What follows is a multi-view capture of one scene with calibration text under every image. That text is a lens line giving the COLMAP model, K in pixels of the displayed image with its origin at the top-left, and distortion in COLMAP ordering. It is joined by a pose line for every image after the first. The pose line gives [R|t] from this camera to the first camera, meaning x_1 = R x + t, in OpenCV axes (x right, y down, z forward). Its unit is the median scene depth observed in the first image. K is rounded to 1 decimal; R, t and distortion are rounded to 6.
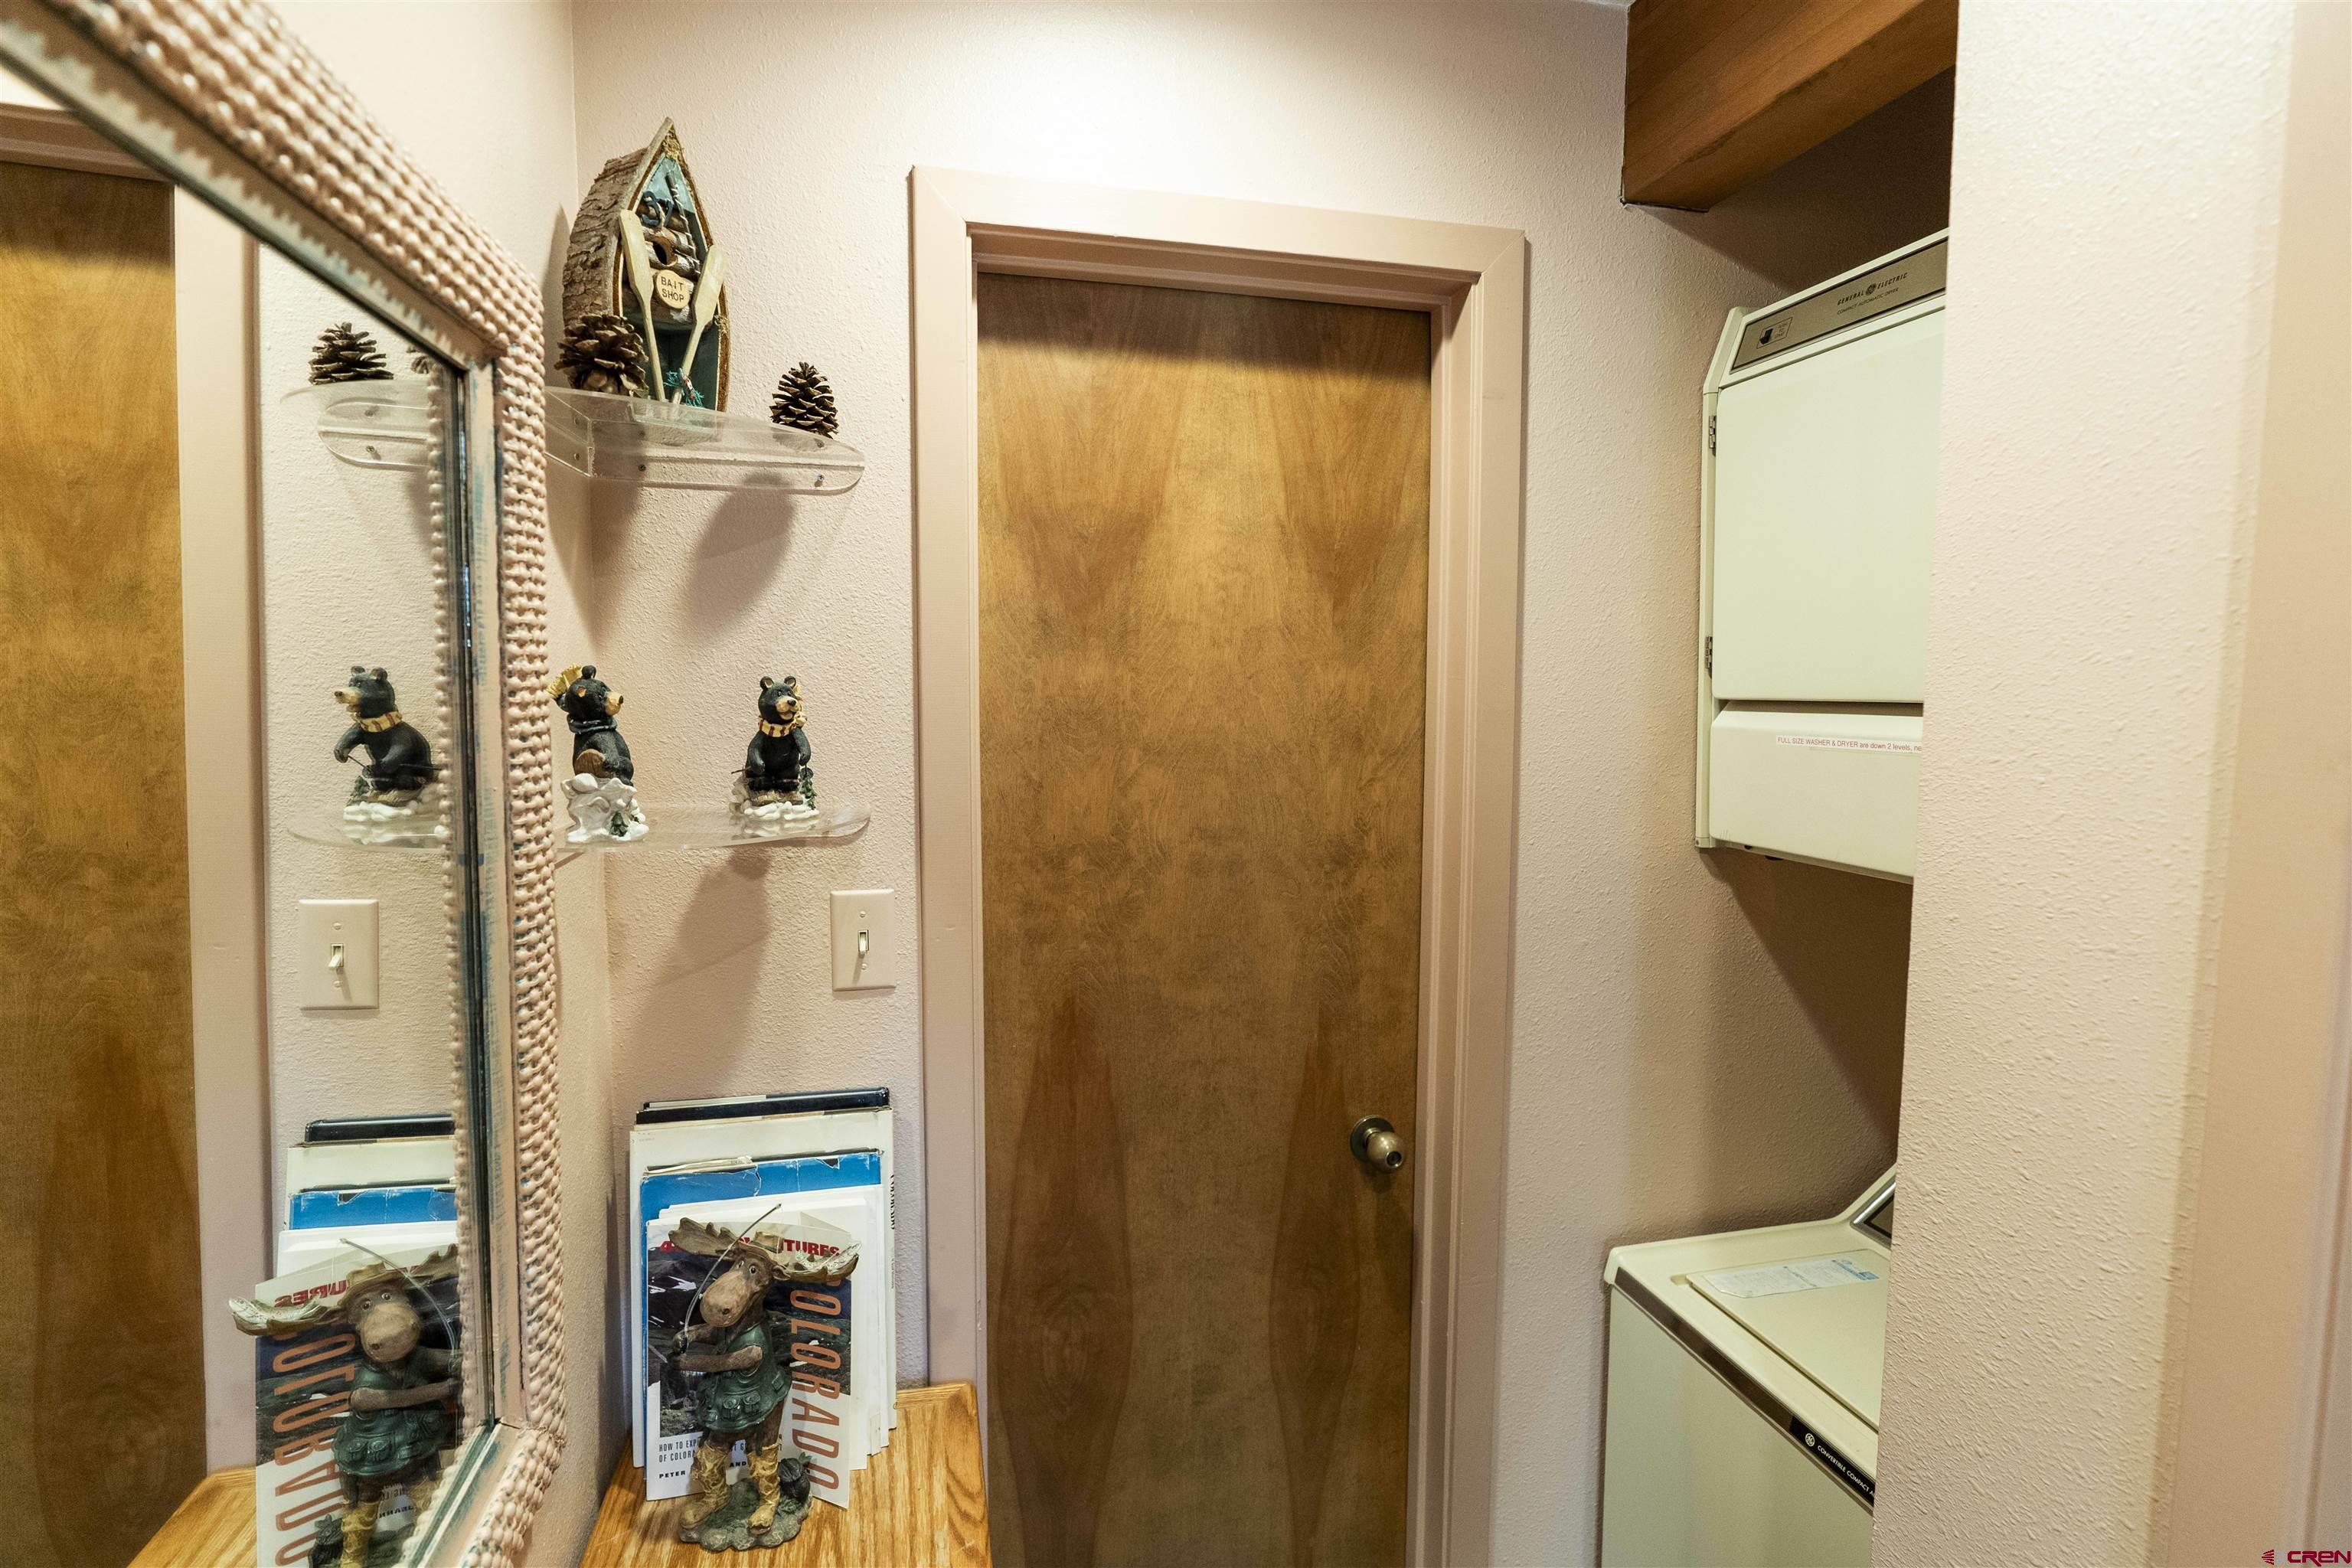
lens RADIAL K [[1061.8, 0, 1169.7], [0, 1061.8, 778.3], [0, 0, 1]] dist [-0.011025, 0.003941]
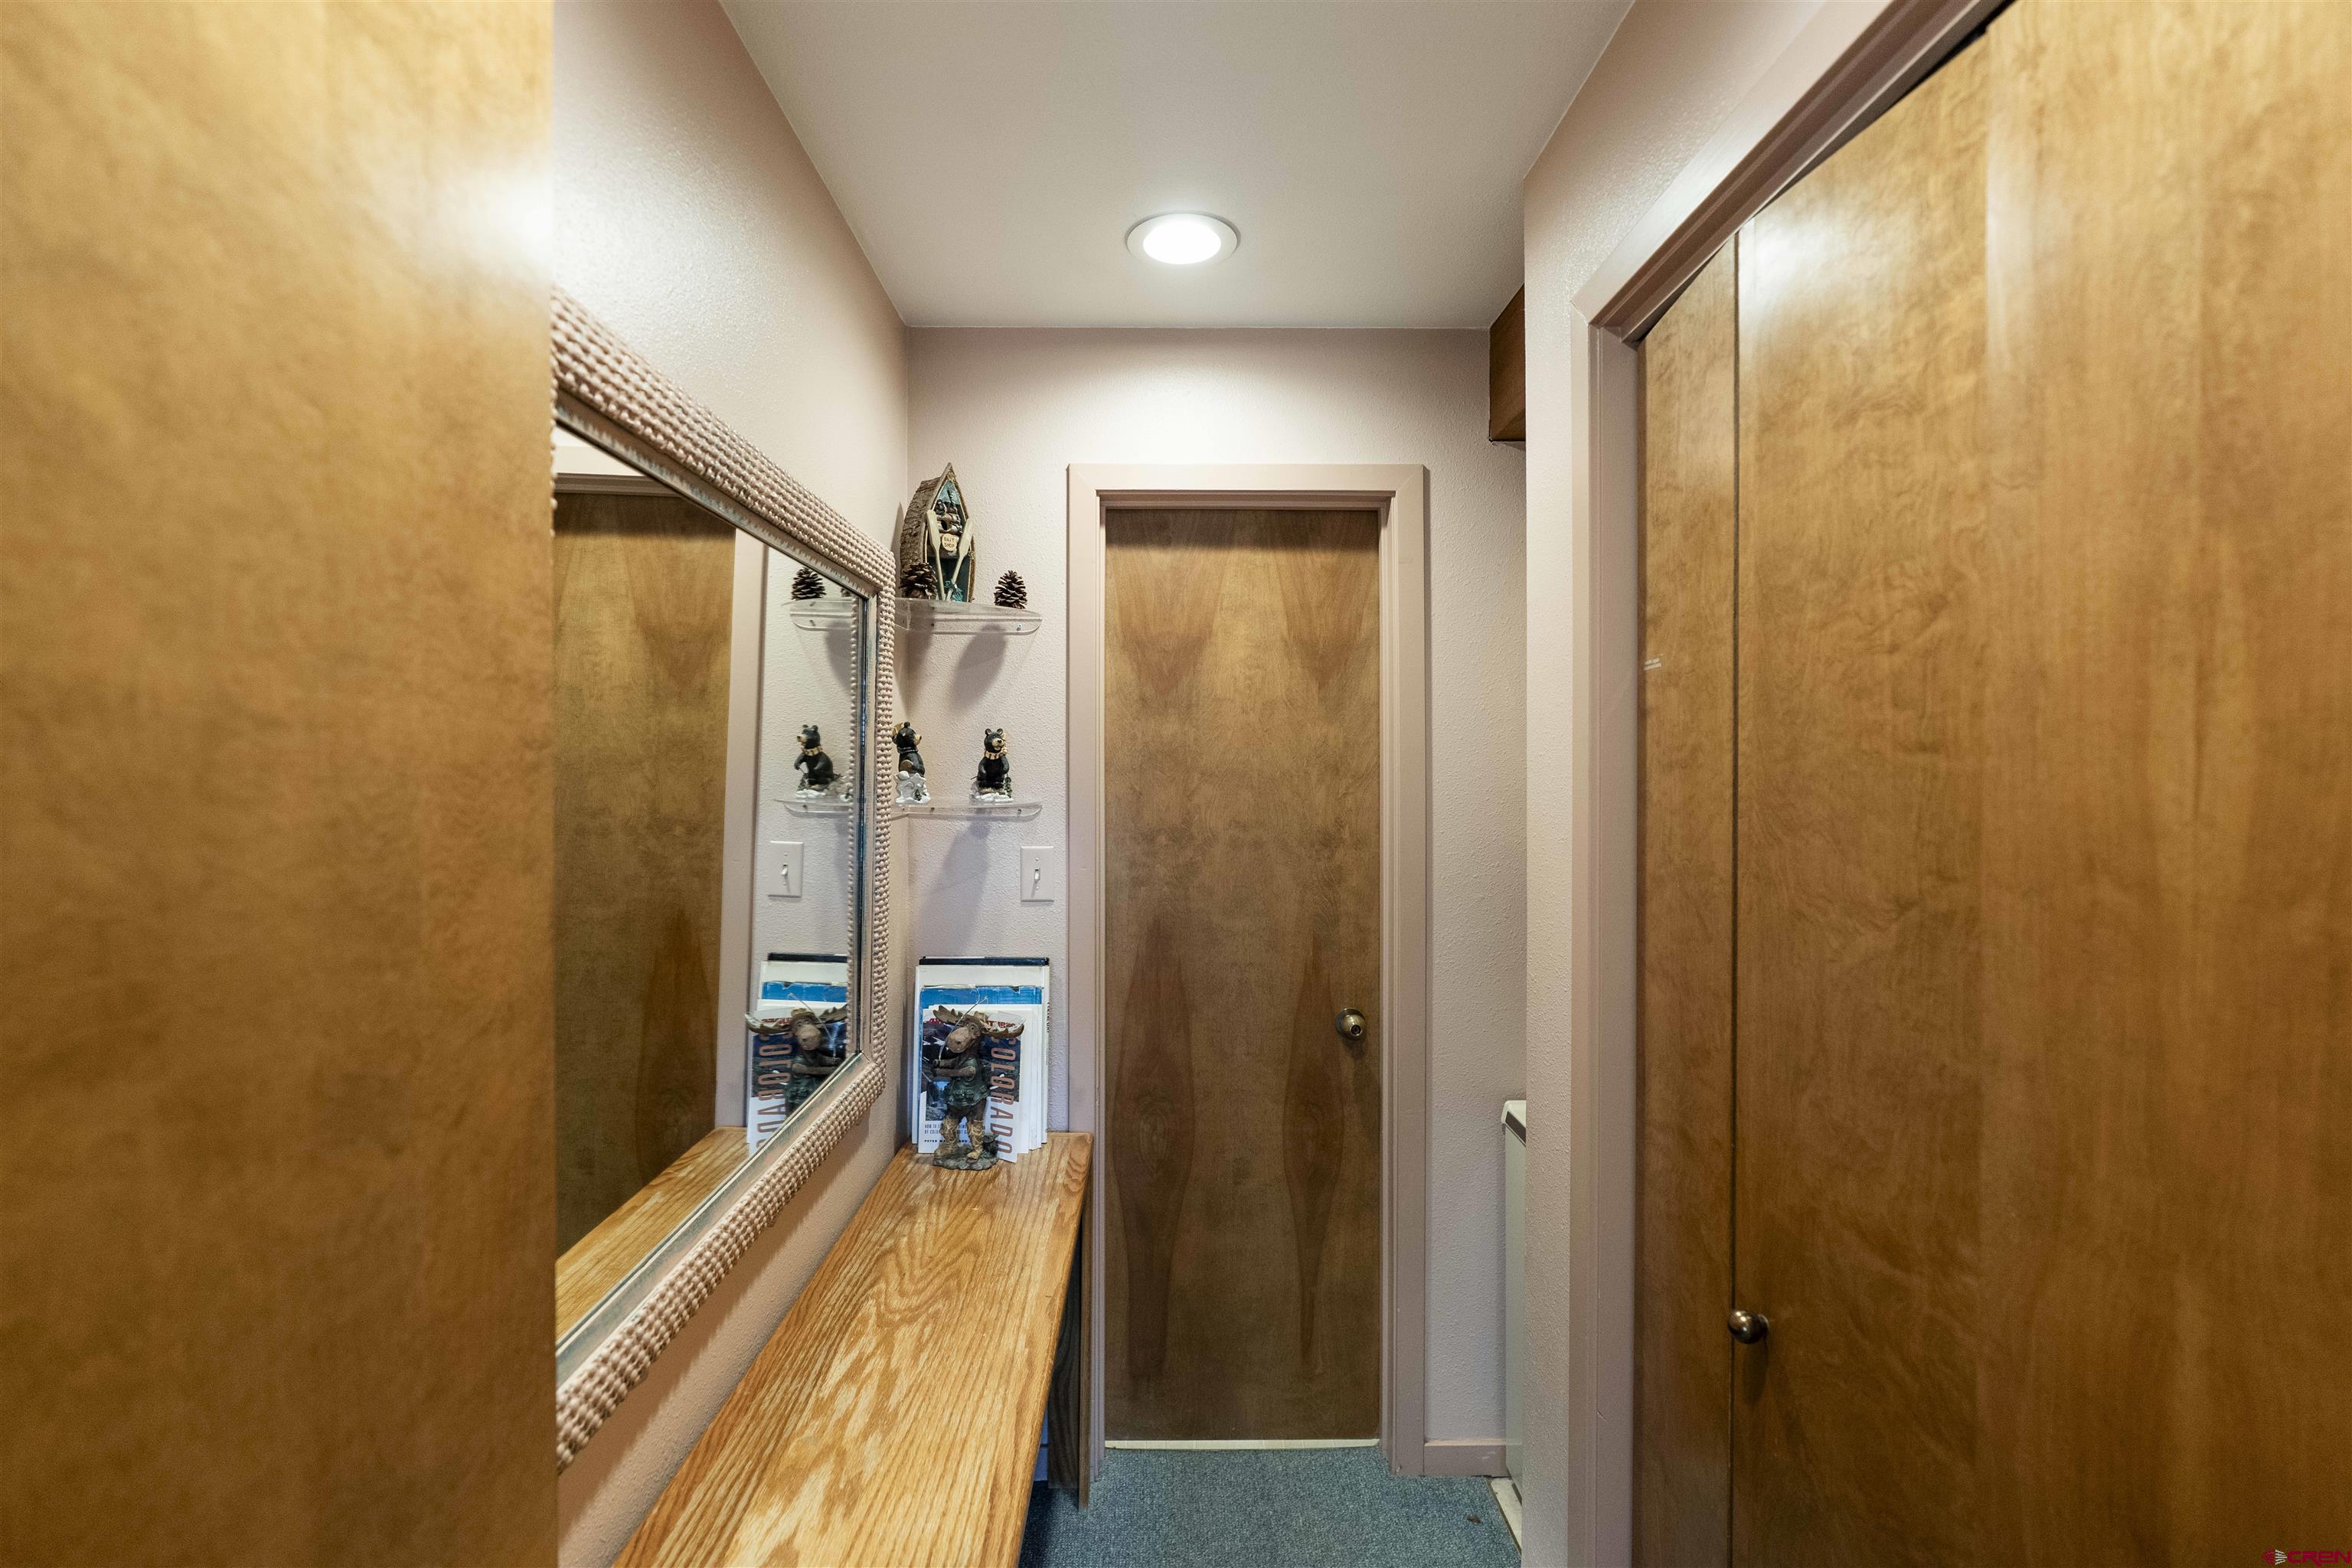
lens RADIAL K [[974.2, 0, 1176.0], [0, 974.2, 784.0], [0, 0, 1]] dist [-0.003035, 0.000113]
pose [[0.978242, -0.000625, -0.207465, 0.265416], [-0.013935, 0.997539, -0.068710, 0.099586], [0.206997, 0.070106, 0.975827, -0.542908]]
